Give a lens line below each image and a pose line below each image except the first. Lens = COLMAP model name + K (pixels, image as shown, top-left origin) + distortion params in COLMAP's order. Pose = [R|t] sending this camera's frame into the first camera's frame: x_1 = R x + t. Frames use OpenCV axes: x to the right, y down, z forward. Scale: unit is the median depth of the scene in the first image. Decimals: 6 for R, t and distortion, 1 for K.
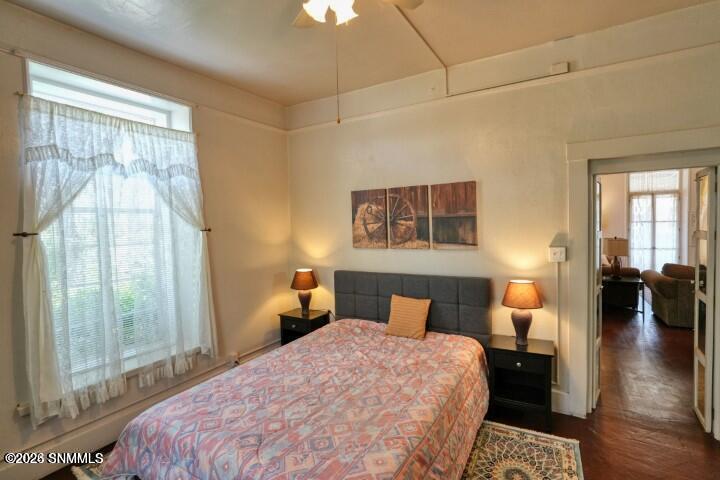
lens RADIAL K [[345.9, 0, 354.0], [0, 345.9, 237.2], [0, 0, 1]] dist [-0.009005, 0.001727]
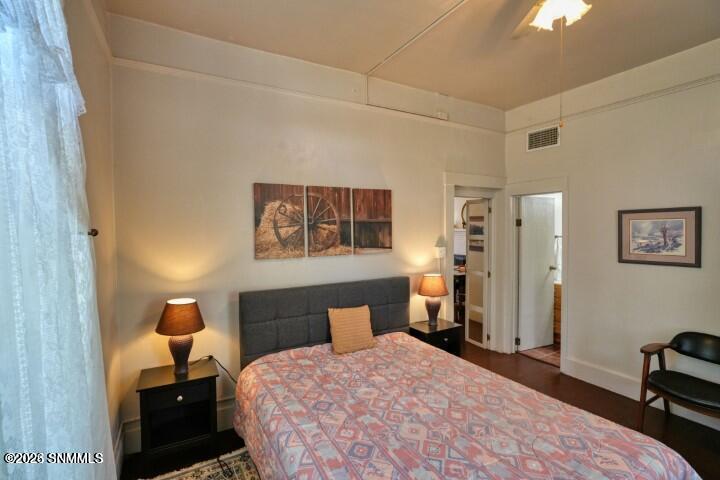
lens RADIAL K [[345.9, 0, 358.6], [0, 345.9, 241.6], [0, 0, 1]] dist [-0.009005, 0.001727]
pose [[0.489654, -0.014885, 0.871790, -0.613092], [0.030294, 0.999541, 0.000050, -0.000701], [-0.871391, 0.026386, 0.489880, 0.506313]]
